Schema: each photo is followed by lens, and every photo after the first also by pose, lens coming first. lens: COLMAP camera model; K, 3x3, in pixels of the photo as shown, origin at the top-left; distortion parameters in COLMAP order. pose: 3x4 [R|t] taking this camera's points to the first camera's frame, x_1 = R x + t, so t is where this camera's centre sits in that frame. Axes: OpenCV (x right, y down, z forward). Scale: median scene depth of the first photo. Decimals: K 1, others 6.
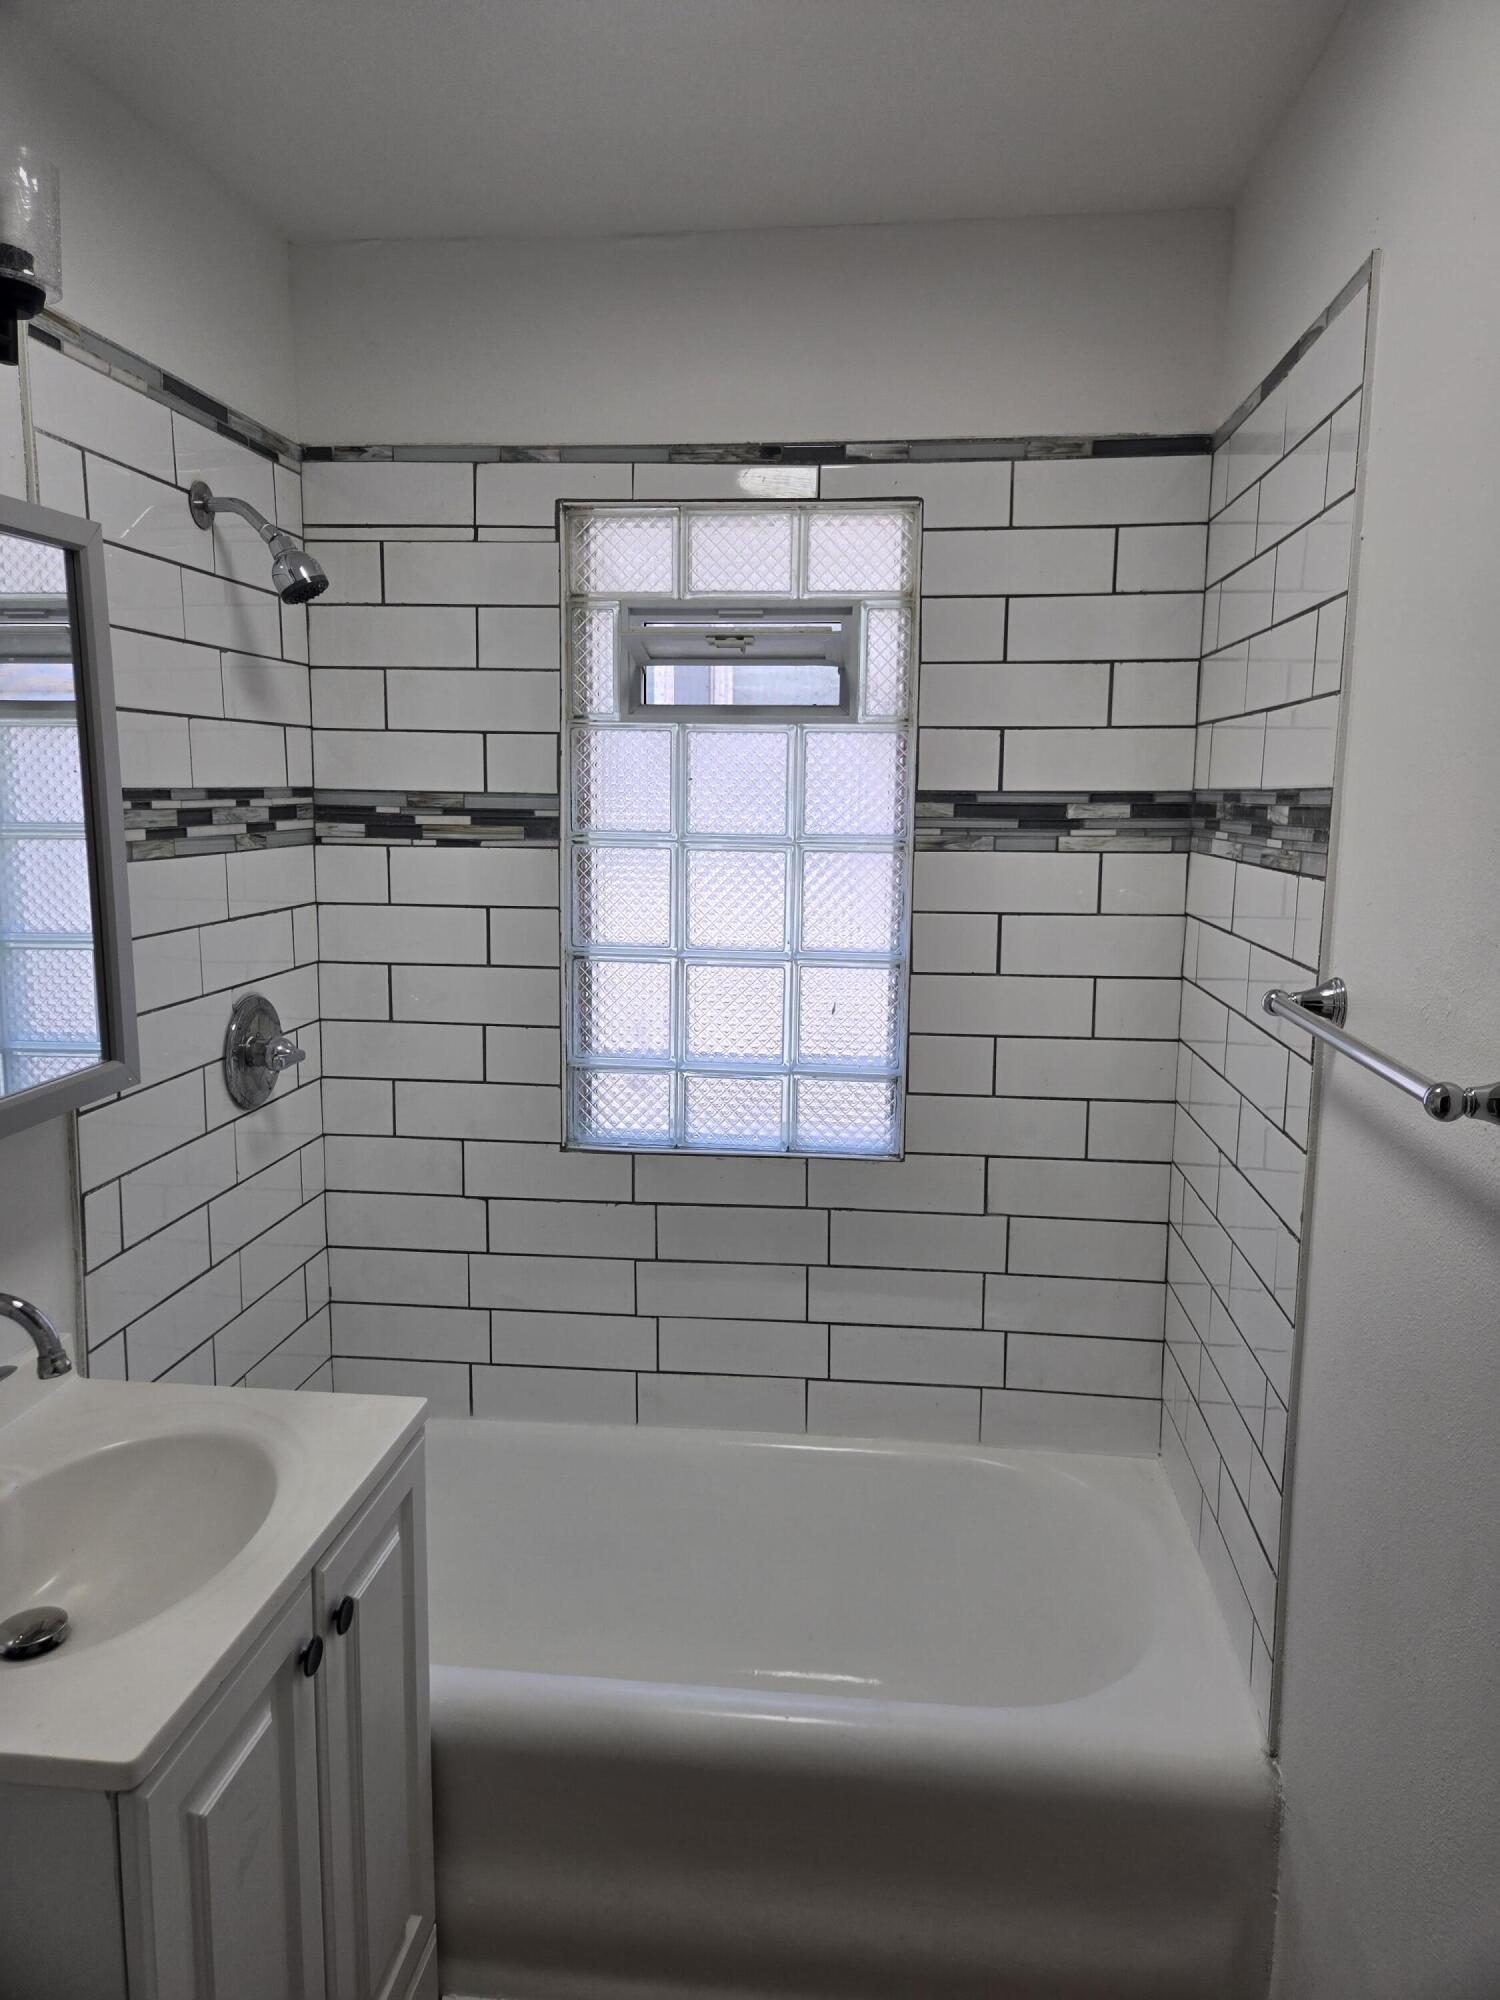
lens RADIAL K [[1334.8, 0, 773.3], [0, 1334.8, 952.4], [0, 0, 1]] dist [0.062364, -0.049162]
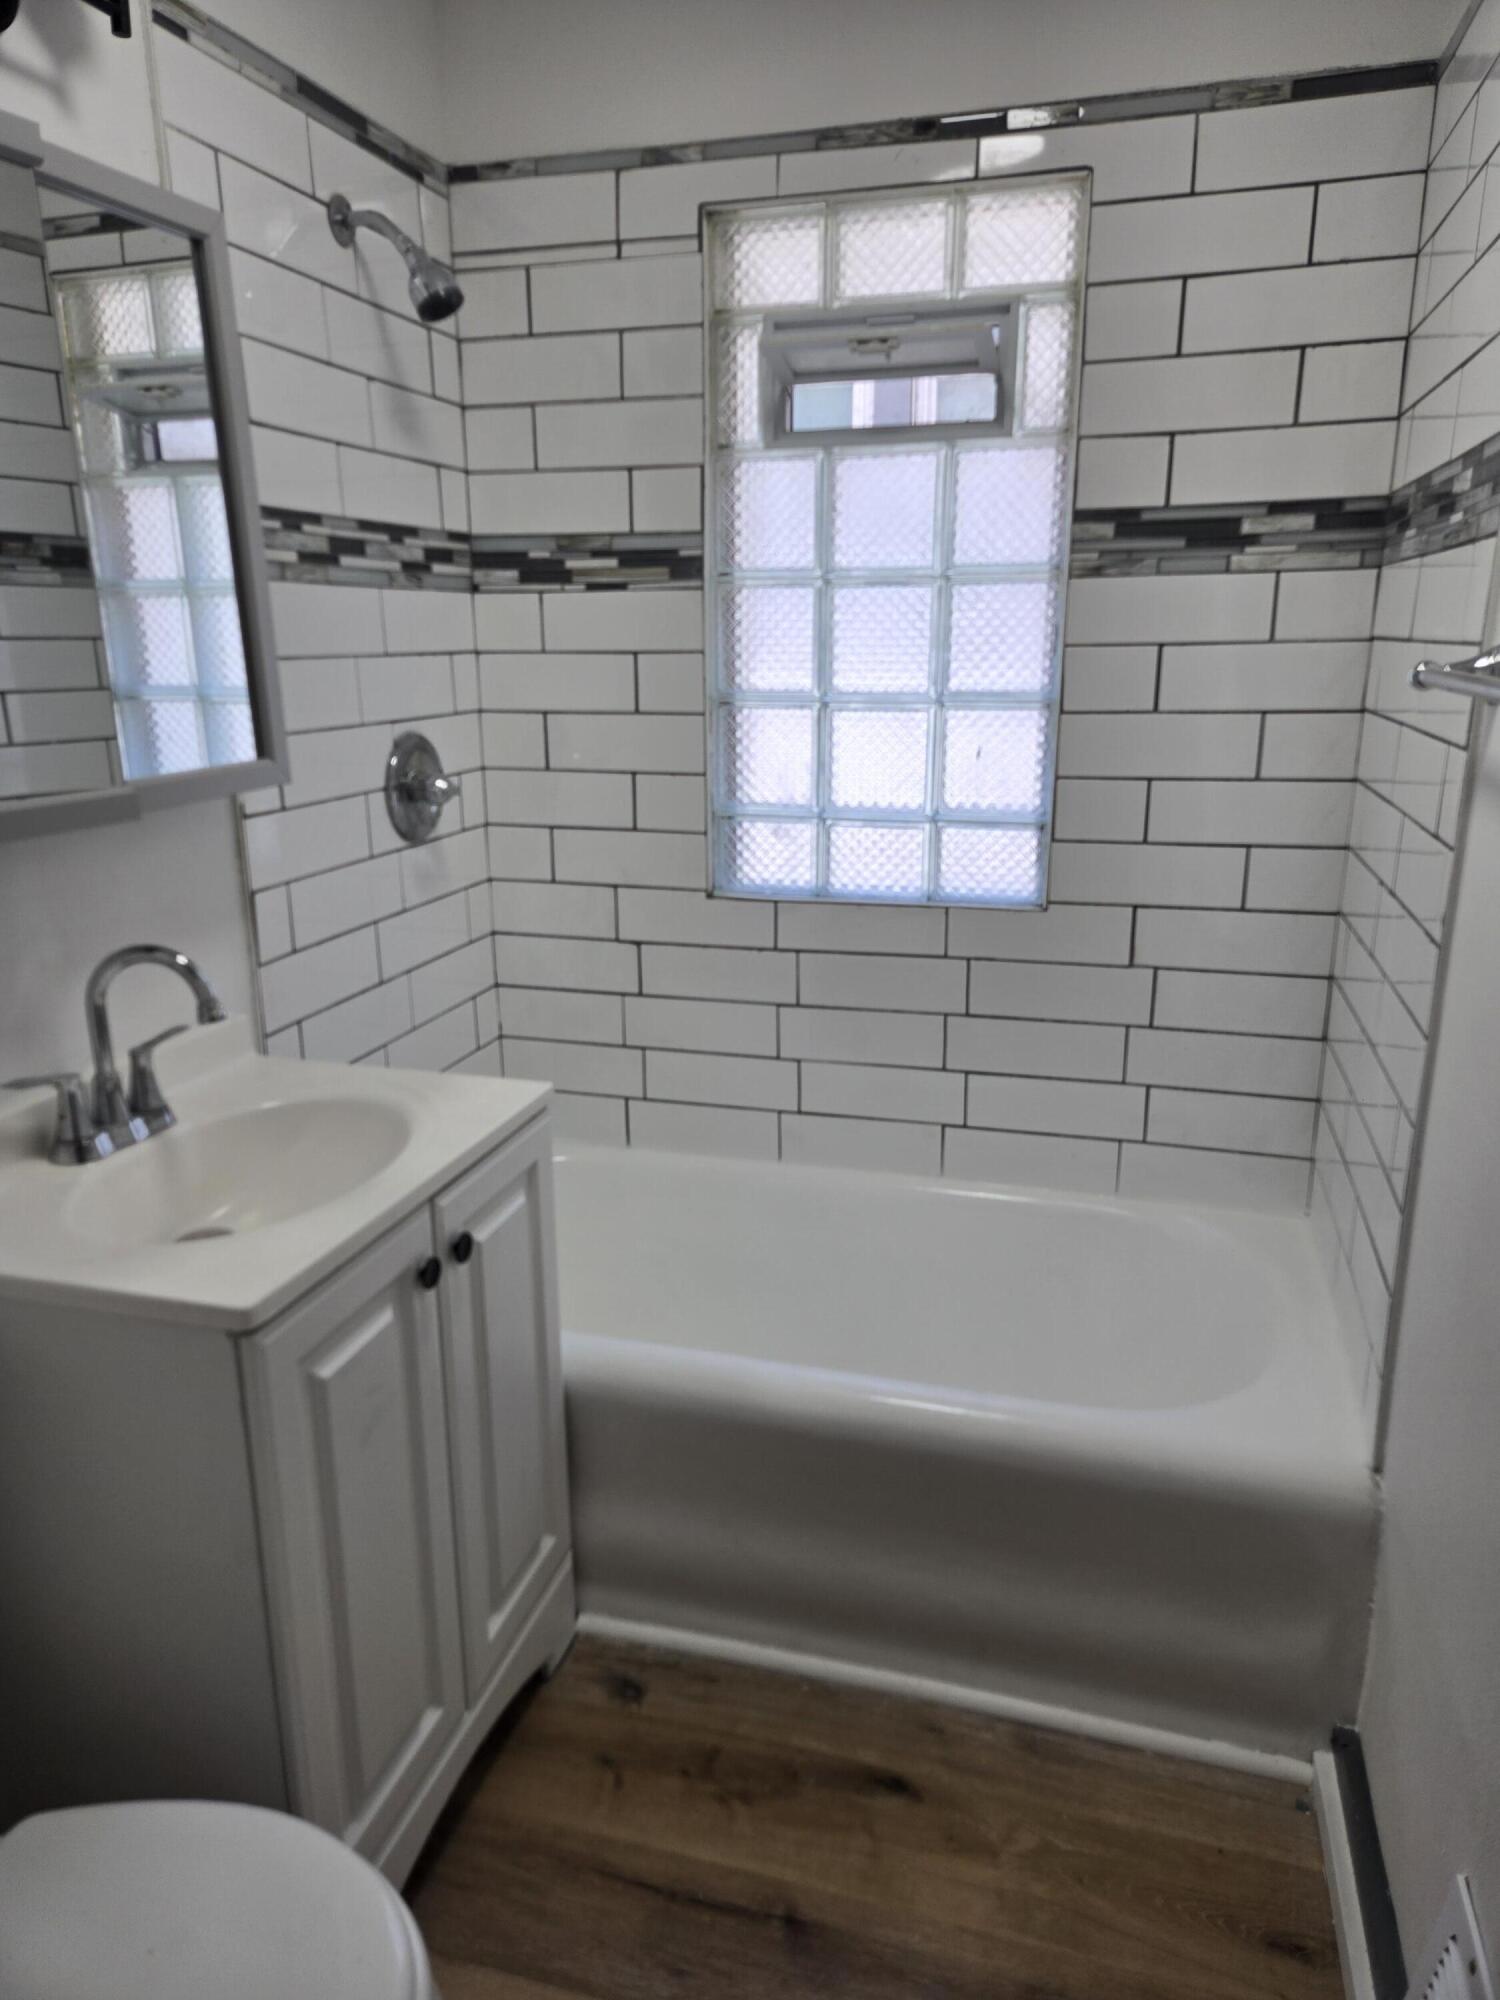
lens RADIAL K [[1334.8, 0, 766.4], [0, 1334.8, 984.4], [0, 0, 1]] dist [0.062364, -0.049162]
pose [[0.984269, 0.029388, -0.174214, 0.069836], [-0.006919, 0.991724, 0.128198, 0.088499], [0.176539, -0.124976, 0.976327, 0.005522]]
